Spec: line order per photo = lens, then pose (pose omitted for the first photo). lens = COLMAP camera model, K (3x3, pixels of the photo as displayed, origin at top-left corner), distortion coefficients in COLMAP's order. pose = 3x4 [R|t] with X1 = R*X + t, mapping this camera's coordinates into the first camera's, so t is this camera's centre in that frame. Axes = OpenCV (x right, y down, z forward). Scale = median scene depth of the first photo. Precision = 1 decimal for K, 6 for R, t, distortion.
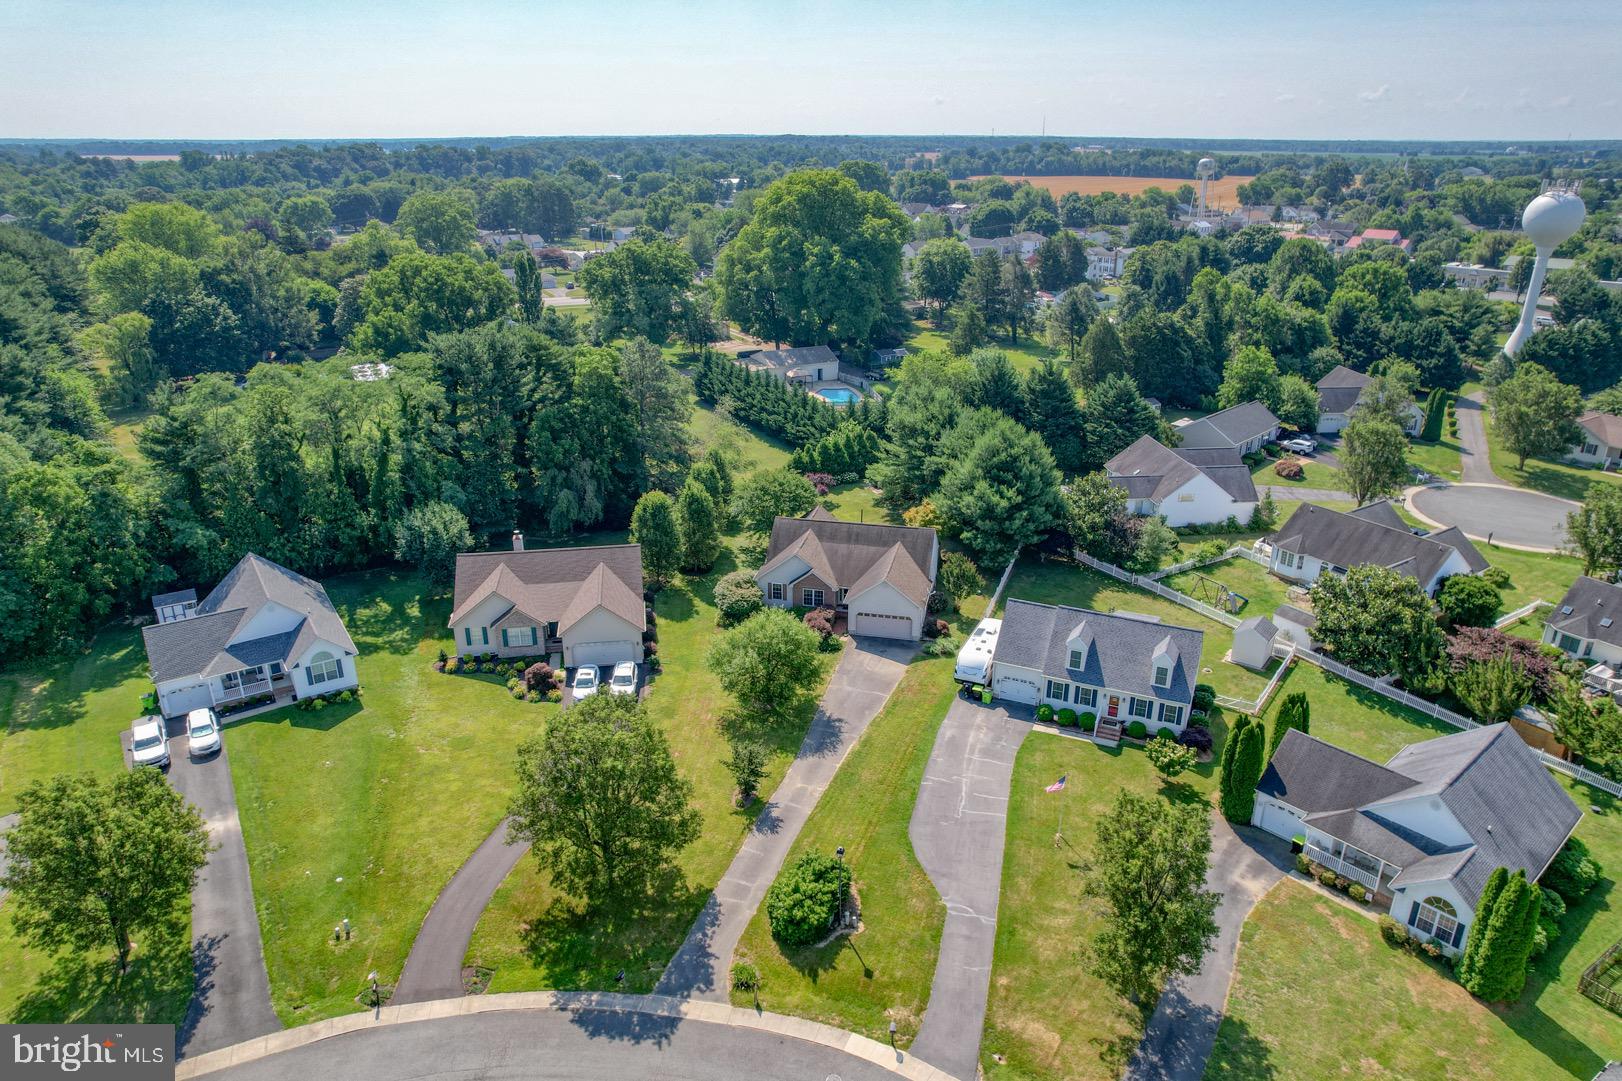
lens RADIAL K [[1086.1, 0, 827.2], [0, 1086.1, 554.5], [0, 0, 1]] dist [-0.094777, 0.091205]
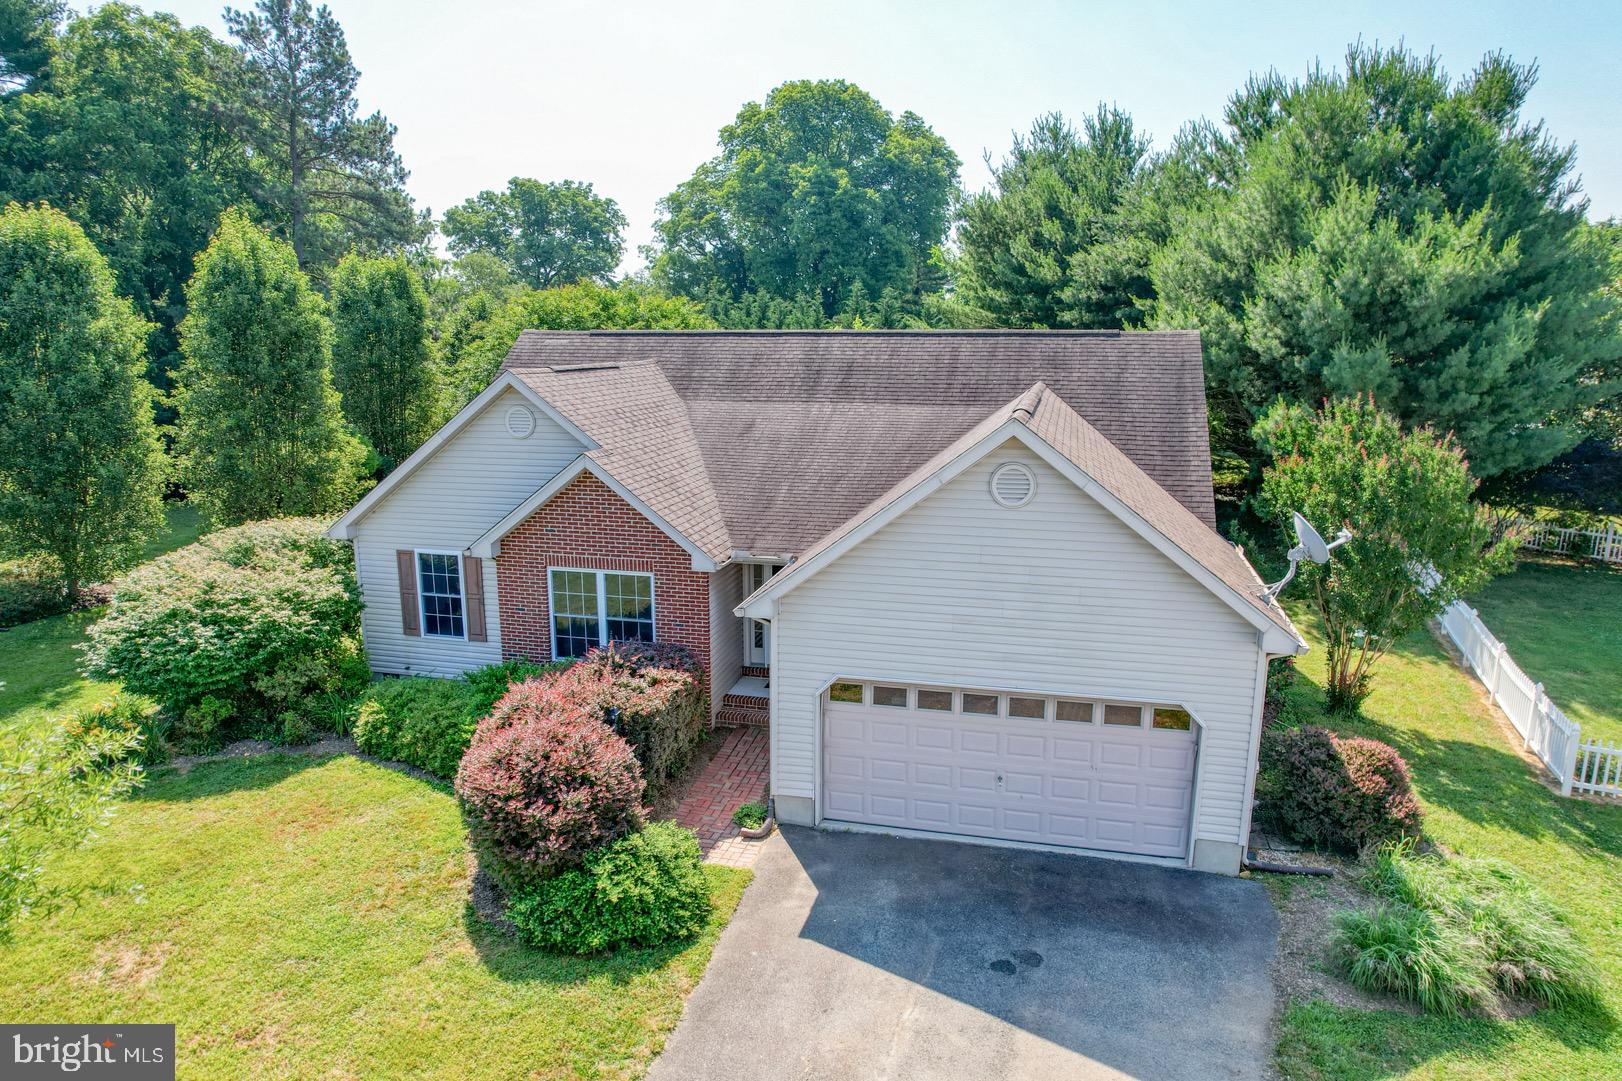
lens RADIAL K [[1040.4, 0, 811.0], [0, 1040.4, 540.5], [0, 0, 1]] dist [-0.082373, 0.072168]
pose [[0.999016, 0.001226, -0.044333, 0.030693], [-0.009275, 0.983291, -0.181806, 0.058372], [0.043369, 0.182038, 0.982335, 0.818747]]
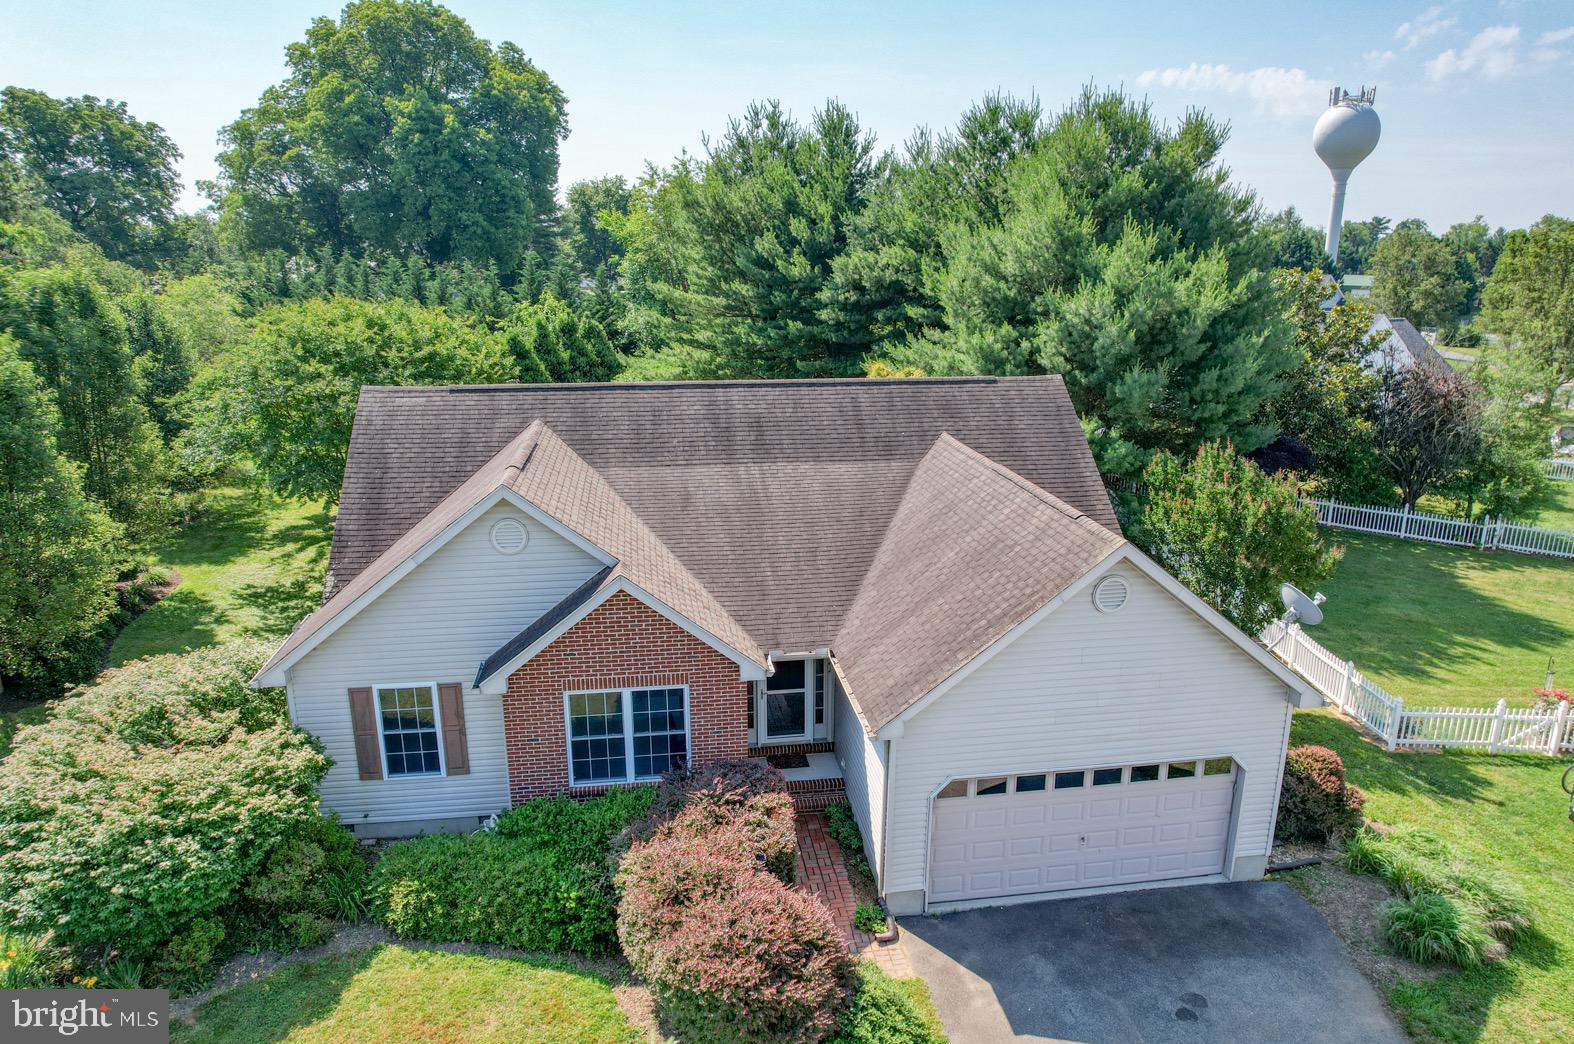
lens RADIAL K [[1054.0, 0, 802.7], [0, 1054.0, 535.6], [0, 0, 1]] dist [-0.094777, 0.091205]
pose [[0.935644, -0.096856, 0.339394, -0.040723], [0.135306, 0.986573, -0.091465, 0.026892], [-0.325978, 0.131501, 0.936187, 0.820798]]
